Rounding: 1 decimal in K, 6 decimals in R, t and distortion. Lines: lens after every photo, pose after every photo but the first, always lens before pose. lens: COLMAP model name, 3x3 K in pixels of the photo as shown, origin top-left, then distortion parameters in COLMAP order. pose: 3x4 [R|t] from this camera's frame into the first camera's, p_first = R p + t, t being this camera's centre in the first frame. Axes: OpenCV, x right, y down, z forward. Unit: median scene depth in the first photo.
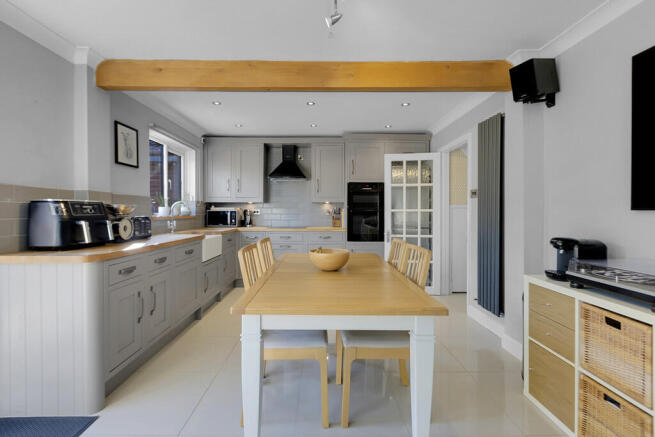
lens RADIAL K [[292.9, 0, 323.1], [0, 292.9, 215.0], [0, 0, 1]] dist [0.000409, 0.000035]
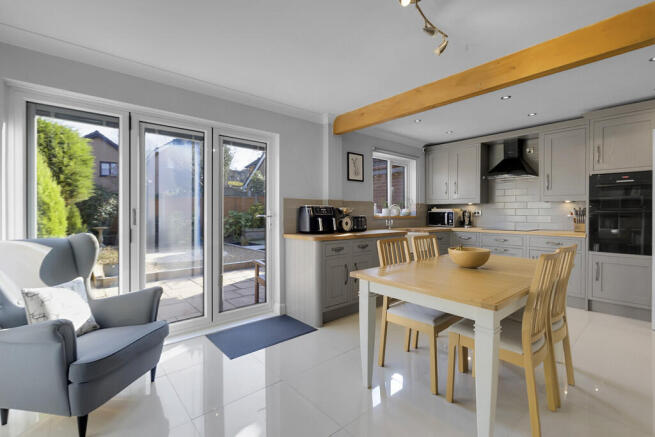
lens RADIAL K [[292.9, 0, 323.1], [0, 292.9, 215.0], [0, 0, 1]] dist [0.000409, 0.000035]
pose [[0.645748, 0.005873, -0.763528, 0.293871], [-0.008760, 0.999962, 0.000283, 0.001678], [0.763500, 0.006506, 0.645775, -0.052843]]
